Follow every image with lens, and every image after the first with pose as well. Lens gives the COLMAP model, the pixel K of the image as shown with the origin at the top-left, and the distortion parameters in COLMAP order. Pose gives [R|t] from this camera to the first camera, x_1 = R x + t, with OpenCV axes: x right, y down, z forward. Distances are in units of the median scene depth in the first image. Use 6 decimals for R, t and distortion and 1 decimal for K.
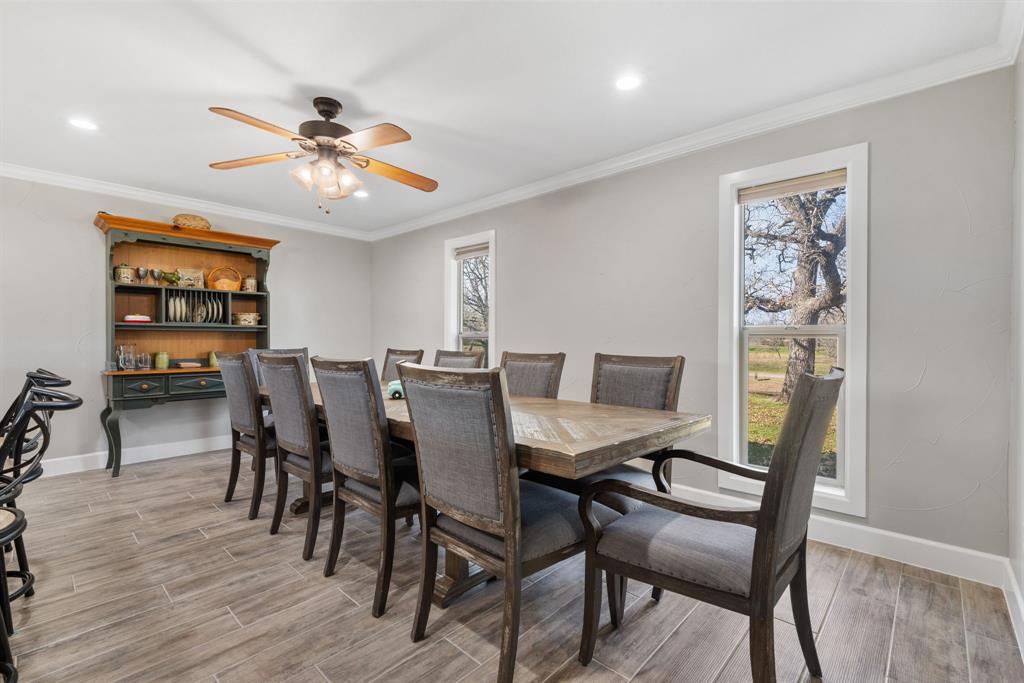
lens RADIAL K [[454.3, 0, 513.4], [0, 454.3, 340.6], [0, 0, 1]] dist [-0.001532, 0.000882]
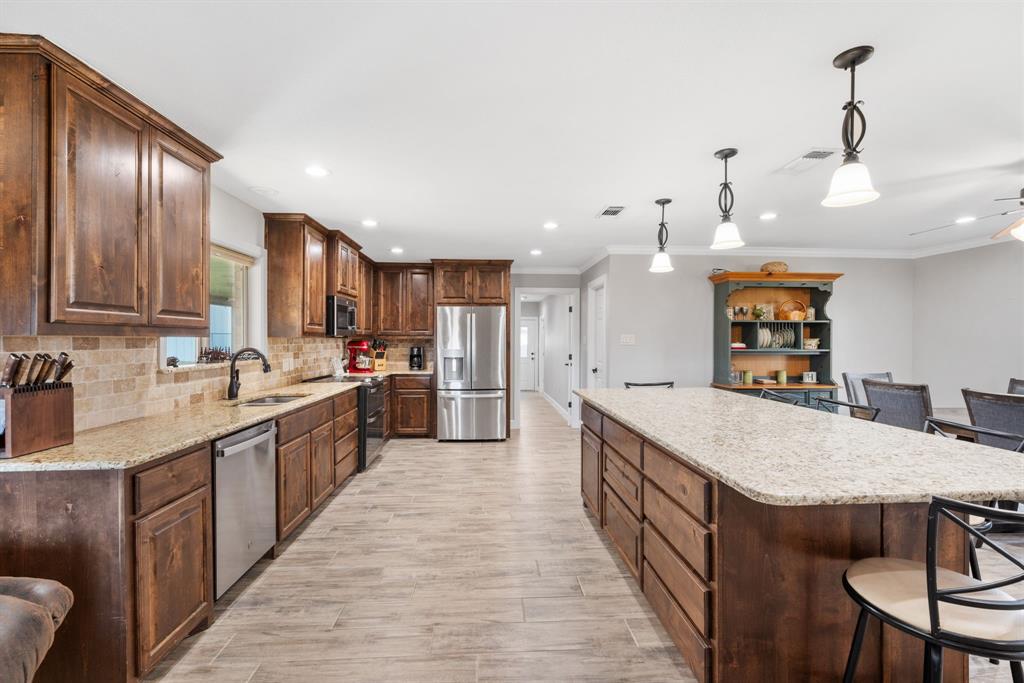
lens RADIAL K [[454.3, 0, 510.8], [0, 454.3, 343.1], [0, 0, 1]] dist [-0.001532, 0.000882]
pose [[0.723288, 0.006337, -0.690518, -0.385160], [-0.008536, 0.999964, 0.000236, -0.049872], [0.690494, 0.005724, 0.723316, -0.410067]]
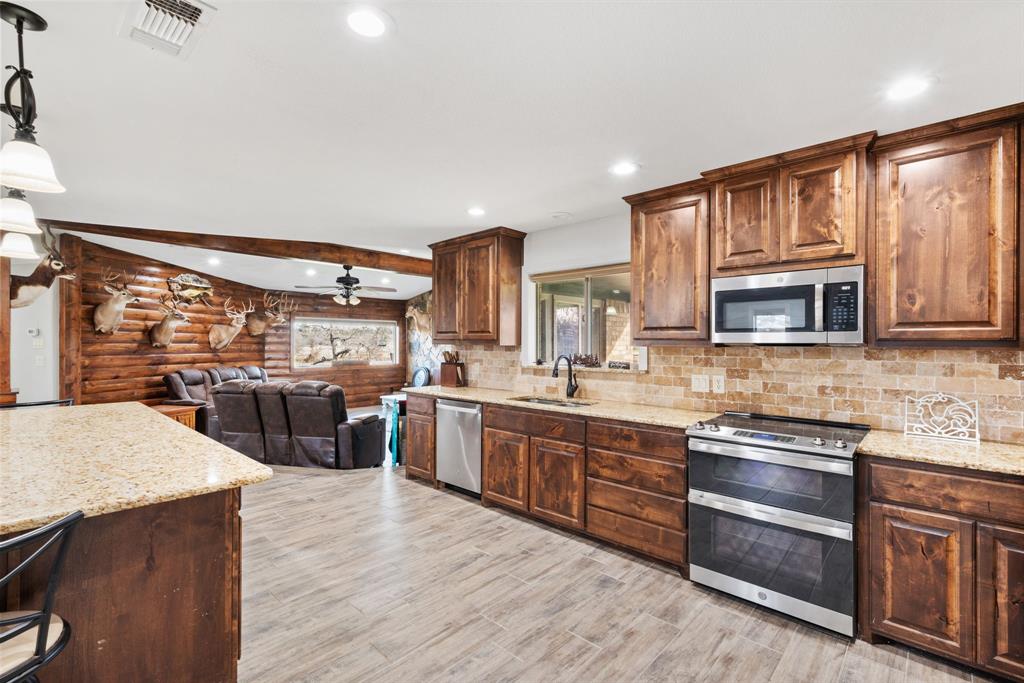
lens RADIAL K [[454.3, 0, 512.3], [0, 454.3, 343.2], [0, 0, 1]] dist [-0.001532, 0.000882]
pose [[-0.999951, -0.005861, -0.008017, -1.187827], [-0.005949, 0.999922, 0.010991, -0.071145], [0.007952, 0.011038, -0.999907, 0.816839]]
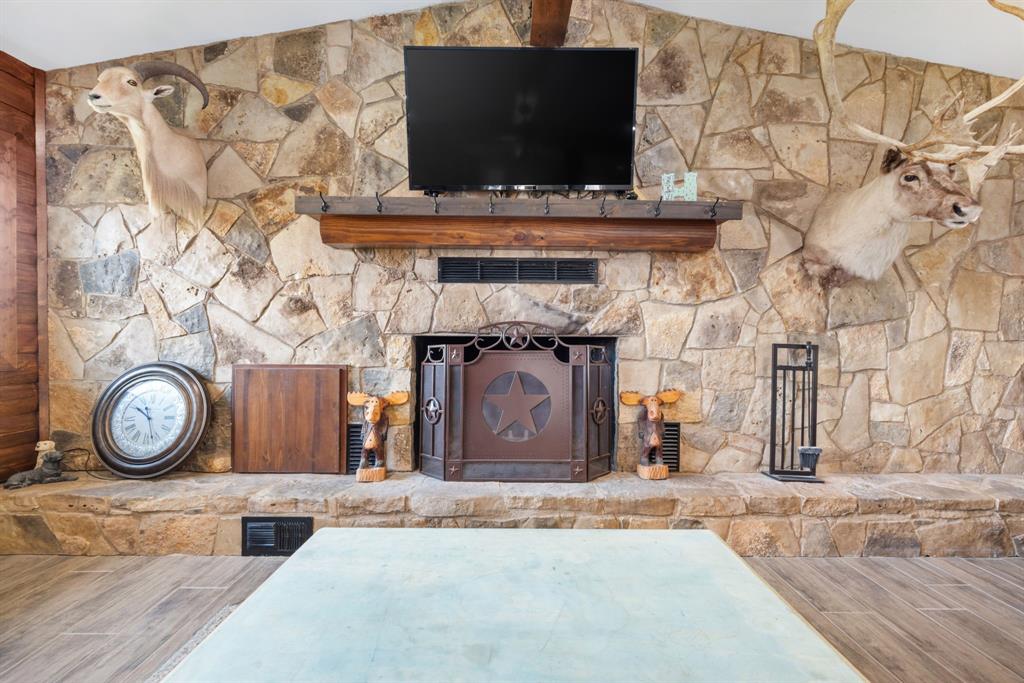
lens RADIAL K [[454.3, 0, 511.5], [0, 454.3, 337.8], [0, 0, 1]] dist [-0.001532, 0.000882]
pose [[-0.725647, -0.006331, -0.688038, -0.568292], [-0.015725, 0.999849, 0.007384, 0.060345], [0.687887, 0.016177, -0.725637, -1.175774]]
